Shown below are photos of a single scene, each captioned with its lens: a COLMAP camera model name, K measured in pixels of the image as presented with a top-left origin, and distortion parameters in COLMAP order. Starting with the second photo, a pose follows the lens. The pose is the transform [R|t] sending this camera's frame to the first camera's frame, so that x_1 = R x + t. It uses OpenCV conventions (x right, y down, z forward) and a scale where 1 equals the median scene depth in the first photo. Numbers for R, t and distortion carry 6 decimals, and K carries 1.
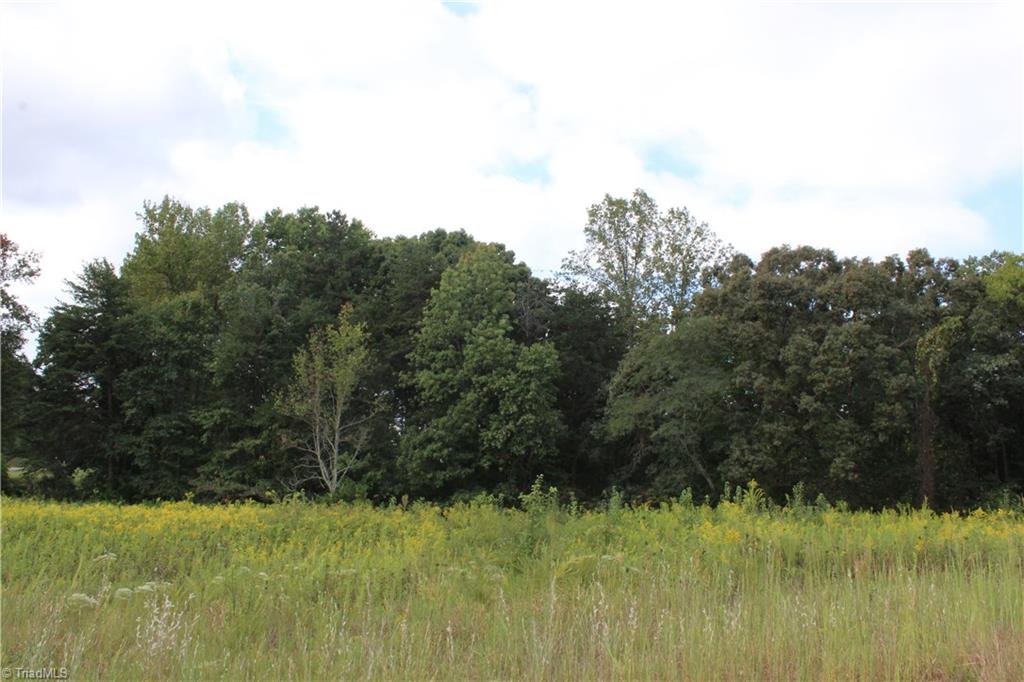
lens RADIAL K [[869.6, 0, 513.4], [0, 869.6, 336.7], [0, 0, 1]] dist [-0.153727, 0.129682]
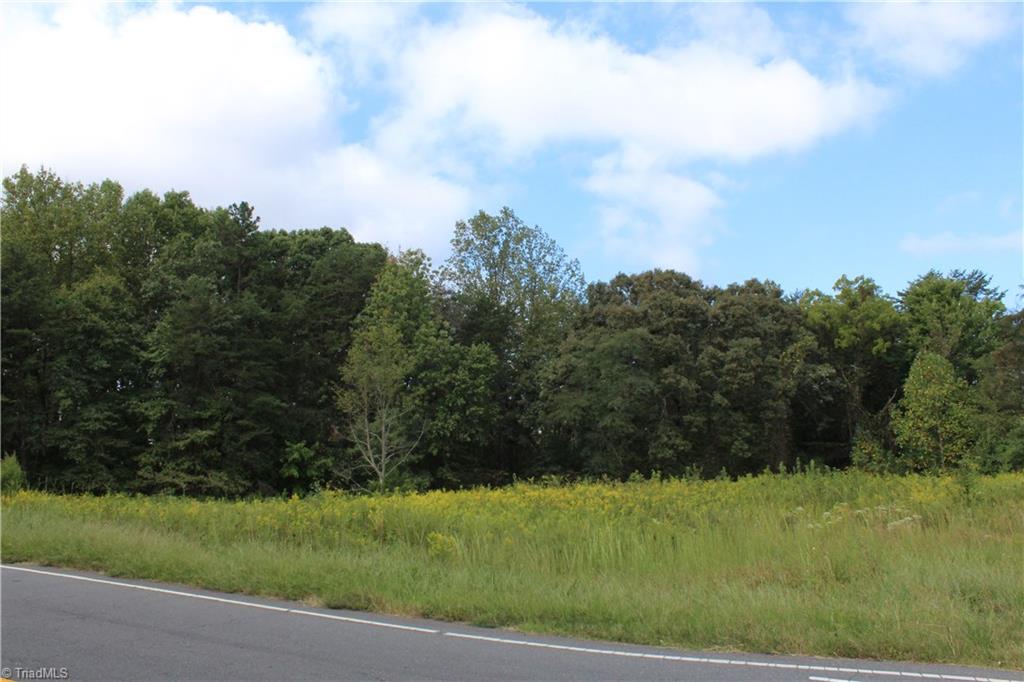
lens RADIAL K [[869.6, 0, 517.4], [0, 869.6, 337.8], [0, 0, 1]] dist [-0.153727, 0.129682]
pose [[0.915394, 0.032054, 0.401281, -0.367523], [-0.040054, 0.999131, 0.011561, -0.015186], [-0.400562, -0.026656, 0.915882, -0.062077]]
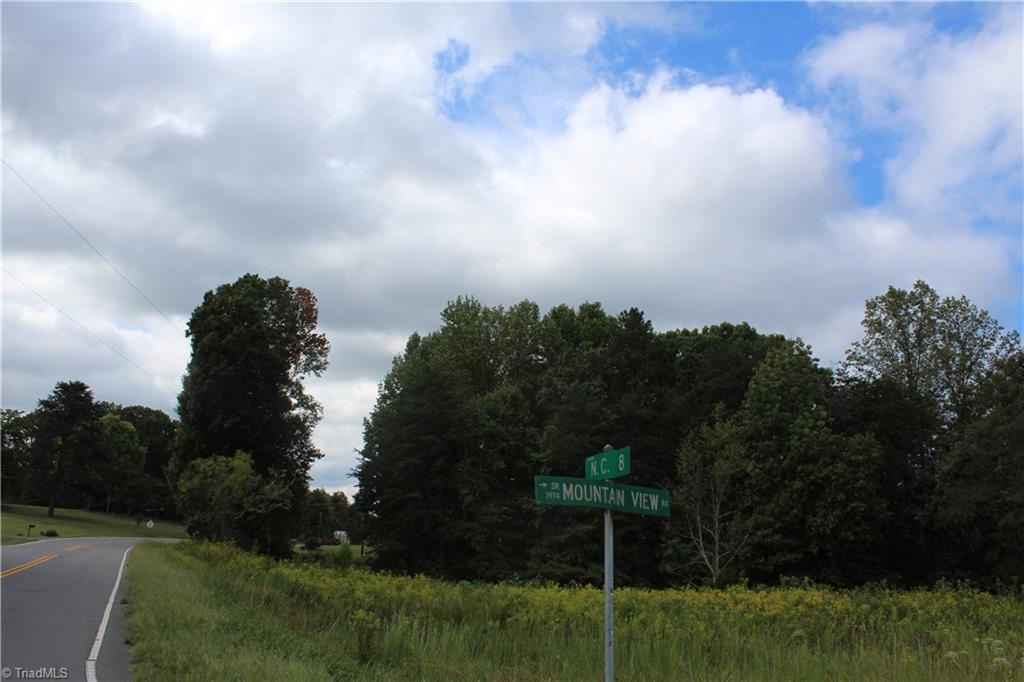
lens RADIAL K [[869.6, 0, 502.6], [0, 869.6, 339.9], [0, 0, 1]] dist [-0.153727, 0.129682]
pose [[0.982779, -0.019906, -0.183709, -0.199254], [0.003993, 0.996236, -0.086587, -0.018079], [0.184742, 0.084362, 0.979160, -0.096929]]
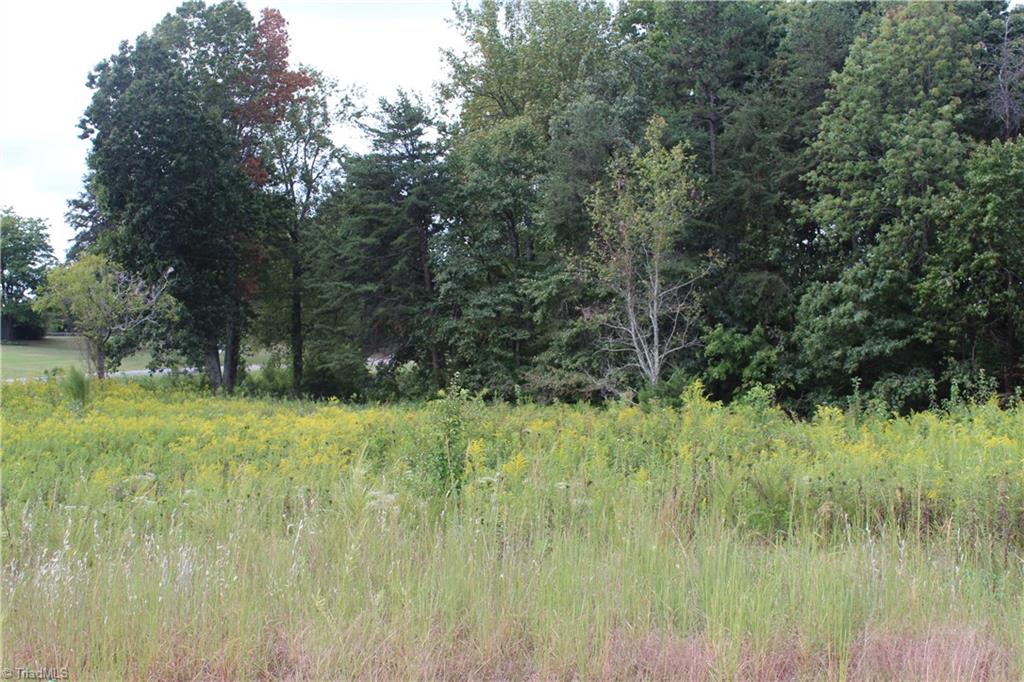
lens RADIAL K [[1275.5, 0, 508.8], [0, 1275.5, 309.4], [0, 0, 1]] dist [-0.018236, 0.000000]
pose [[0.883231, -0.048342, -0.466439, 0.131038], [0.106420, 0.989383, 0.098972, 0.001413], [0.456702, -0.137053, 0.878999, 0.016659]]
